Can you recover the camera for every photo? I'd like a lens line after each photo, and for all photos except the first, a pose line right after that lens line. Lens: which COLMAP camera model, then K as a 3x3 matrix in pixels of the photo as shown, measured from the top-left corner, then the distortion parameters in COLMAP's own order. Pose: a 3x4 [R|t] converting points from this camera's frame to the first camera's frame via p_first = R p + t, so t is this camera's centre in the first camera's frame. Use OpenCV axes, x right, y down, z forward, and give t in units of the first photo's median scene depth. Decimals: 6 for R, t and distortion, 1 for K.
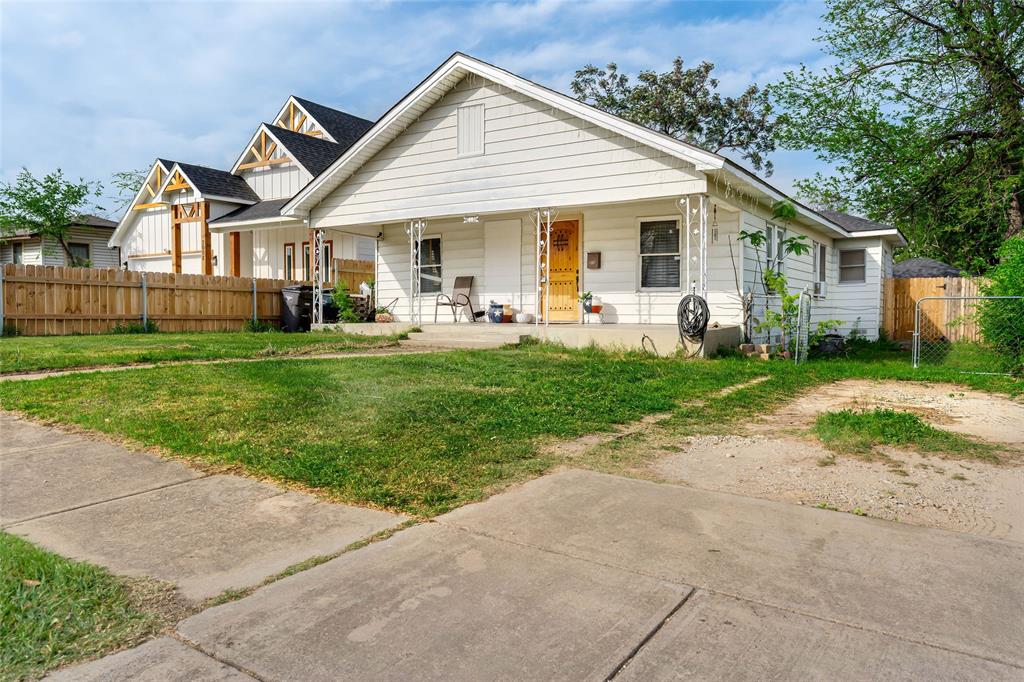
lens RADIAL K [[698.0, 0, 510.8], [0, 698.0, 315.6], [0, 0, 1]] dist [0.000989, 0.000132]
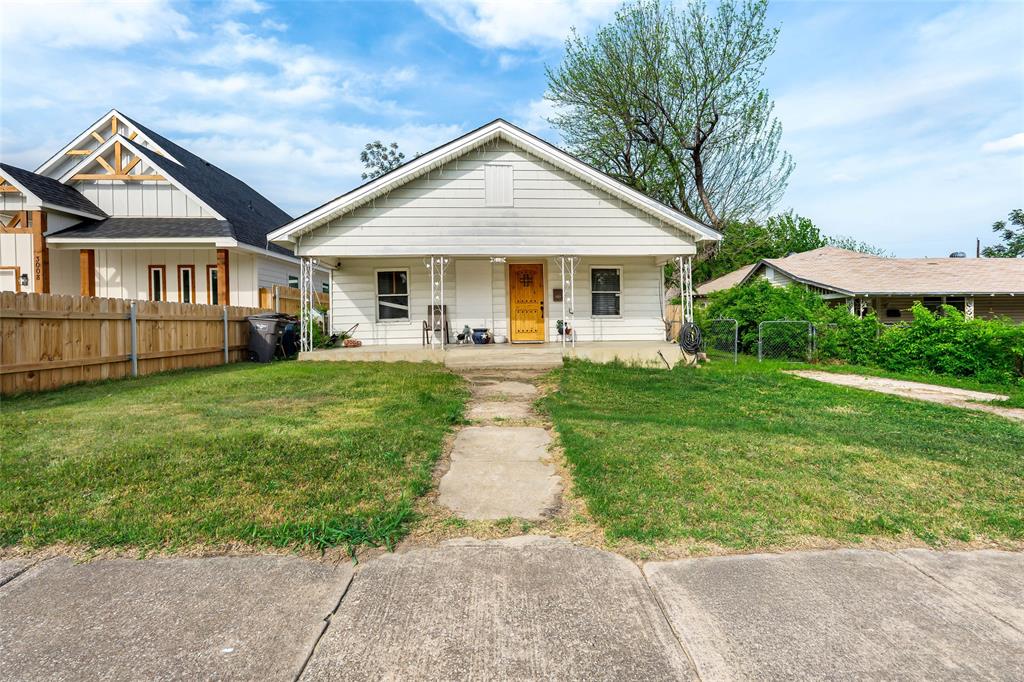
lens RADIAL K [[468.3, 0, 509.0], [0, 468.3, 313.1], [0, 0, 1]] dist [-0.003141, -0.000312]
pose [[0.805235, -0.005526, 0.592929, -0.447520], [0.018252, 0.999714, -0.015471, -0.028802], [-0.592674, 0.023280, 0.805106, 0.298991]]
